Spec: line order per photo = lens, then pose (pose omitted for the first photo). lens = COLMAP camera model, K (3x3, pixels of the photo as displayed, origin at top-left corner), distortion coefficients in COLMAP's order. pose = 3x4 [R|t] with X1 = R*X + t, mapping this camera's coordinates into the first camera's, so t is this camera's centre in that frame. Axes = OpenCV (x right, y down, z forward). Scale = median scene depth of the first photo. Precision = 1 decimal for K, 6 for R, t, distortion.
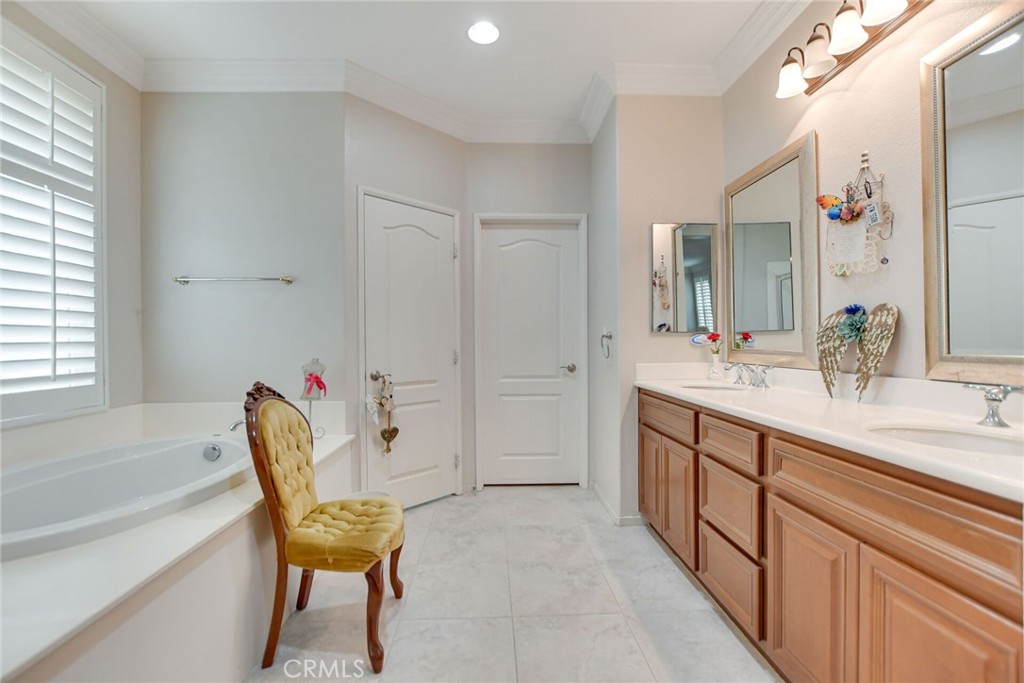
lens RADIAL K [[450.4, 0, 507.1], [0, 450.4, 340.1], [0, 0, 1]] dist [-0.019846, 0.001062]
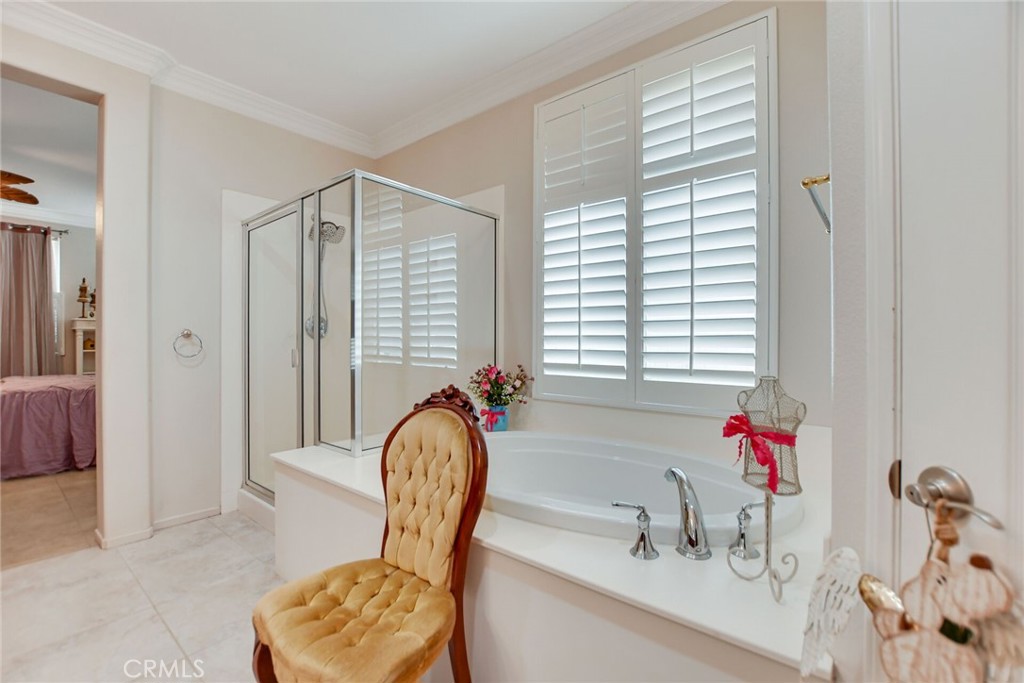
lens RADIAL K [[450.4, 0, 507.1], [0, 450.4, 340.1], [0, 0, 1]] dist [-0.019846, 0.001062]
pose [[-0.676653, 0.012077, -0.736203, -0.012783], [0.007436, 0.999927, 0.009569, 0.001492], [0.736264, 0.001001, -0.676693, 1.412281]]
